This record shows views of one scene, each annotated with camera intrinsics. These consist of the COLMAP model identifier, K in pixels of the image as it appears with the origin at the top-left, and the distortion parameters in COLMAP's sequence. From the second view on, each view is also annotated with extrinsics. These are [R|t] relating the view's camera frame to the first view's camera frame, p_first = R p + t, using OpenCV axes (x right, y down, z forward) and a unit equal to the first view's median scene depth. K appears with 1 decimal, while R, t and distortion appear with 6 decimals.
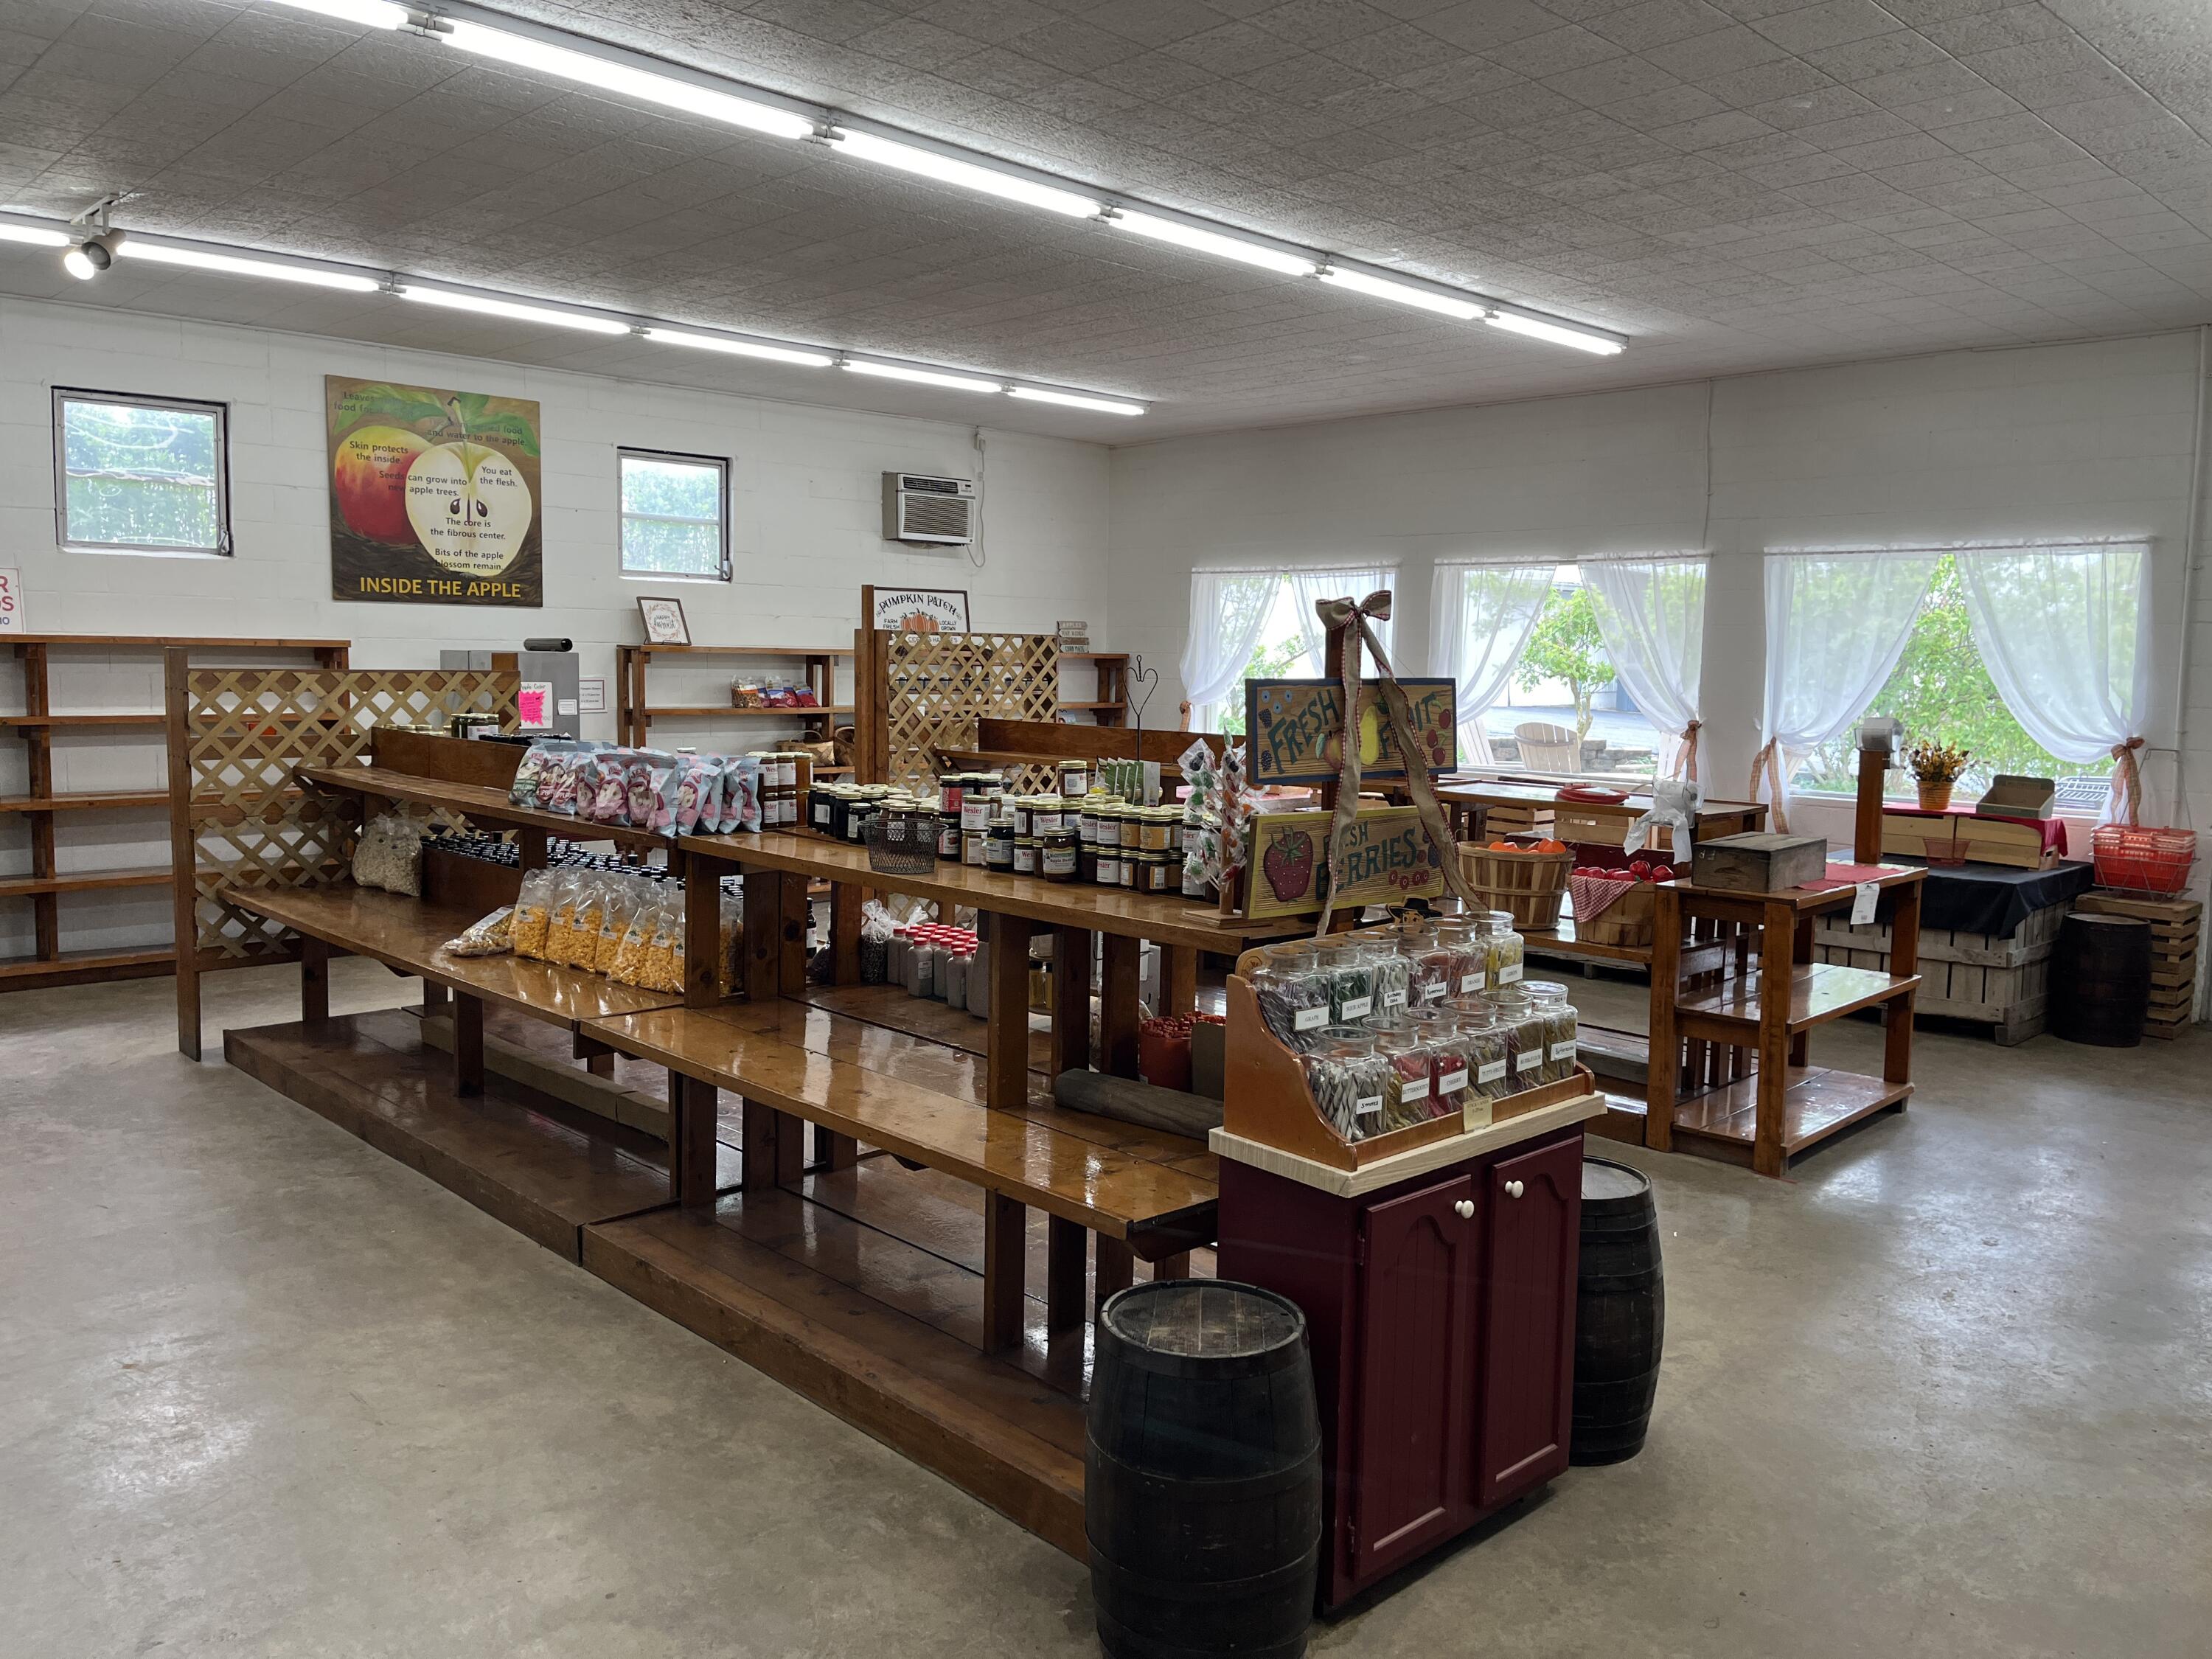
lens RADIAL K [[1665.0, 0, 1099.5], [0, 1665.0, 822.9], [0, 0, 1]] dist [0.034285, -0.036014]
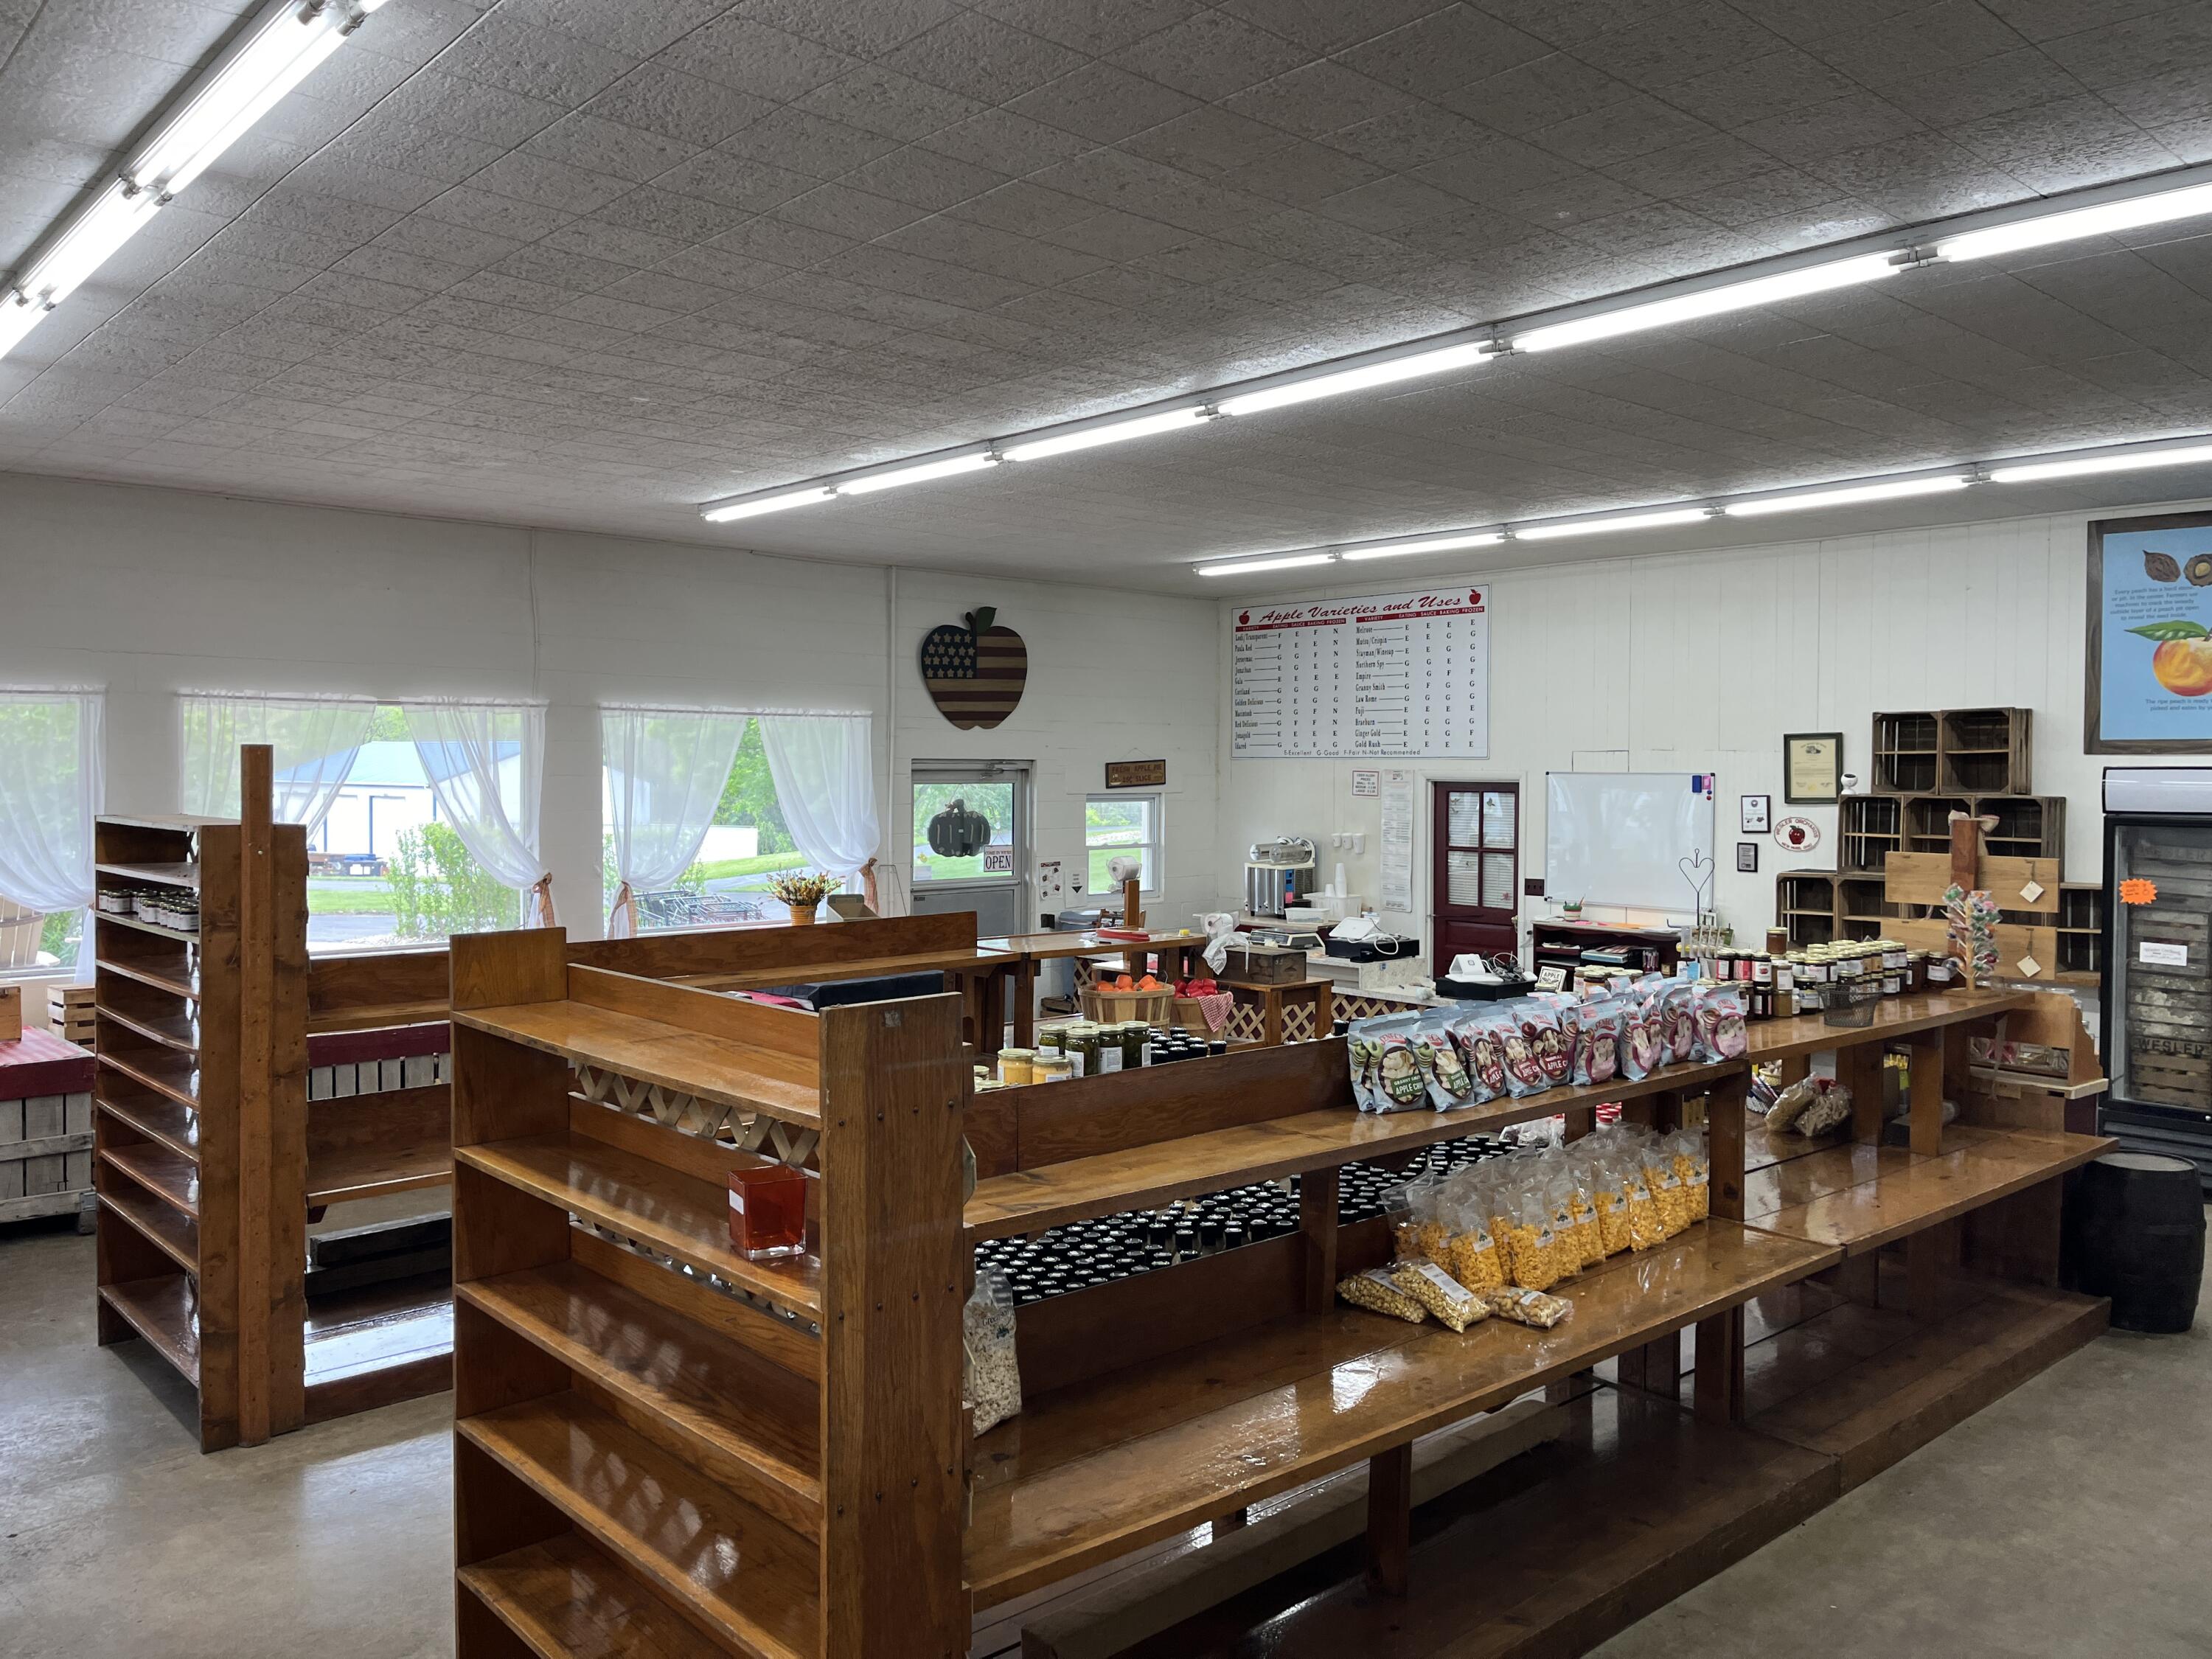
lens RADIAL K [[1665.0, 0, 1096.1], [0, 1665.0, 823.4], [0, 0, 1]] dist [0.034285, -0.036014]
pose [[0.035750, -0.052205, 0.997996, -0.399580], [0.090855, 0.994669, 0.048776, -0.070188], [-0.995222, 0.088929, 0.040303, 0.414723]]
